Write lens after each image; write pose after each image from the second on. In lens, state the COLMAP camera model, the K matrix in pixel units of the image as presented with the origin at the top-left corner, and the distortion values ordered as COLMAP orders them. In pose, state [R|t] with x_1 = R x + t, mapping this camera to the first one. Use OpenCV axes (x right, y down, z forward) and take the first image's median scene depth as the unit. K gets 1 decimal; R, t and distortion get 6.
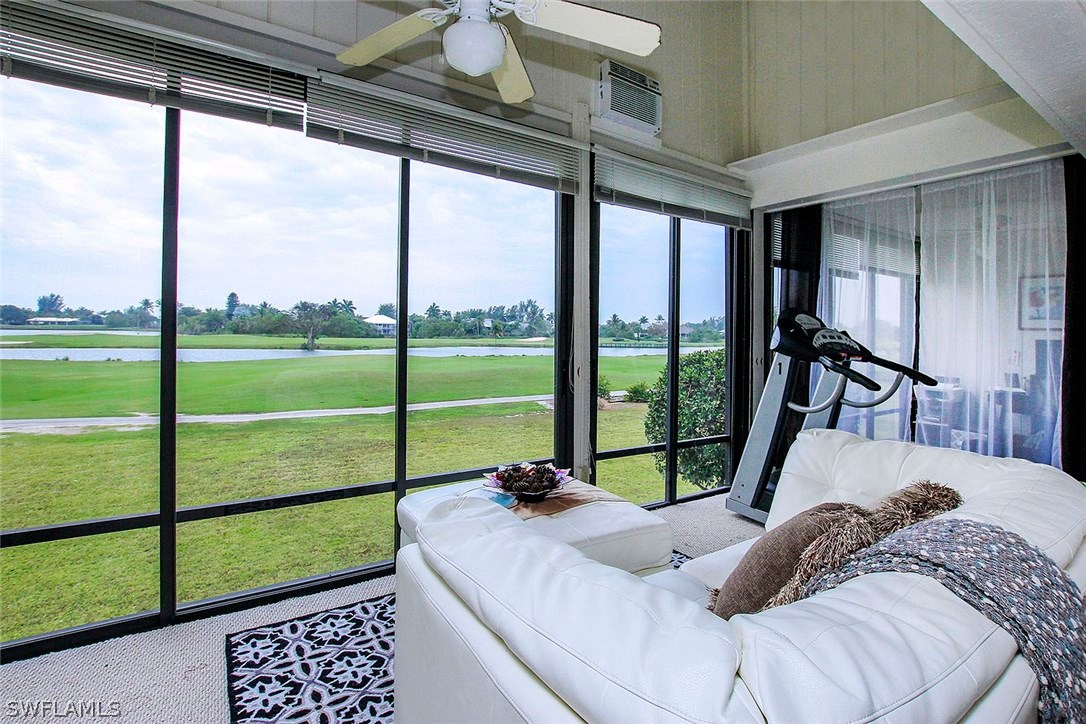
lens RADIAL K [[559.5, 0, 543.1], [0, 559.5, 323.5], [0, 0, 1]] dist [-0.026068, -0.000021]
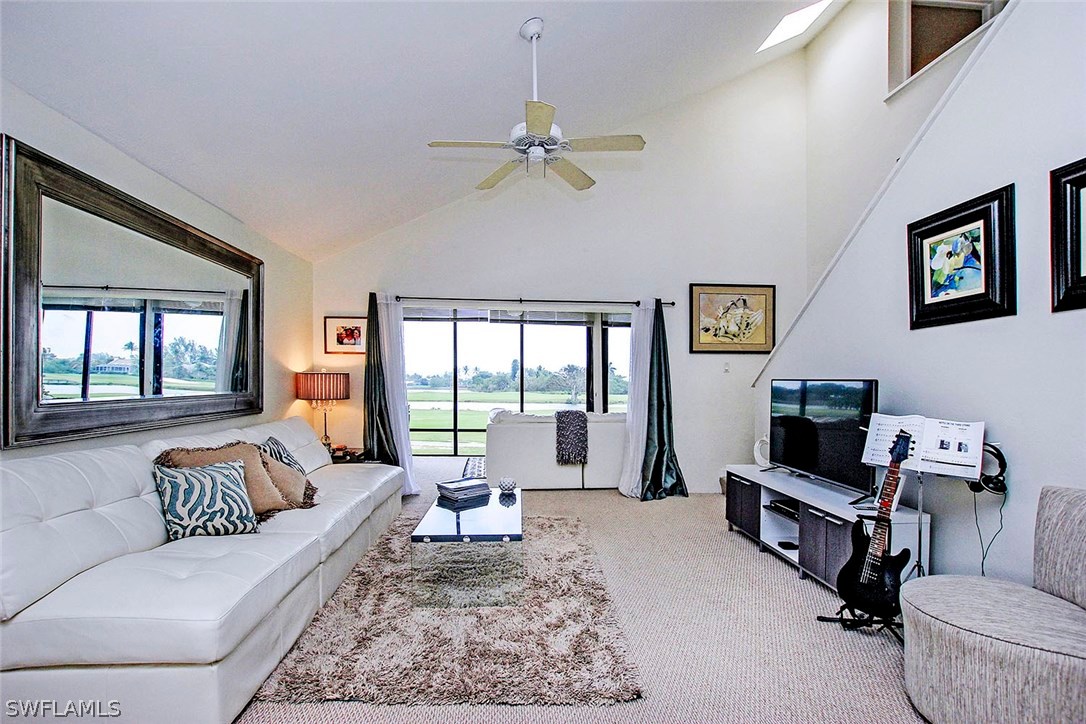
lens RADIAL K [[492.9, 0, 542.9], [0, 492.9, 378.8], [0, 0, 1]] dist [-0.017599, 0.000179]
pose [[0.900534, -0.012292, -0.434611, 0.220563], [0.009564, 0.999918, -0.008464, 0.004945], [0.434680, 0.003466, 0.900578, -0.295333]]
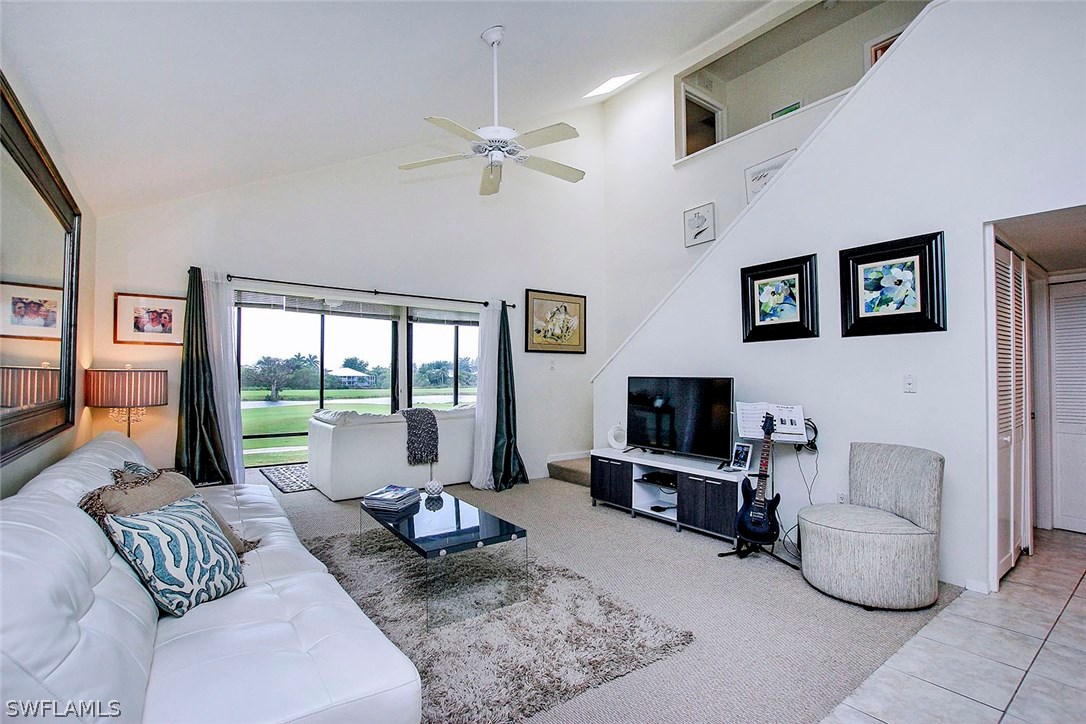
lens RADIAL K [[491.3, 0, 542.6], [0, 491.3, 368.2], [0, 0, 1]] dist [-0.019788, 0.000328]
pose [[0.994232, -0.012397, 0.106536, 0.121985], [0.013562, 0.999856, -0.010218, 0.001013], [-0.106394, 0.011603, 0.994256, -0.321677]]
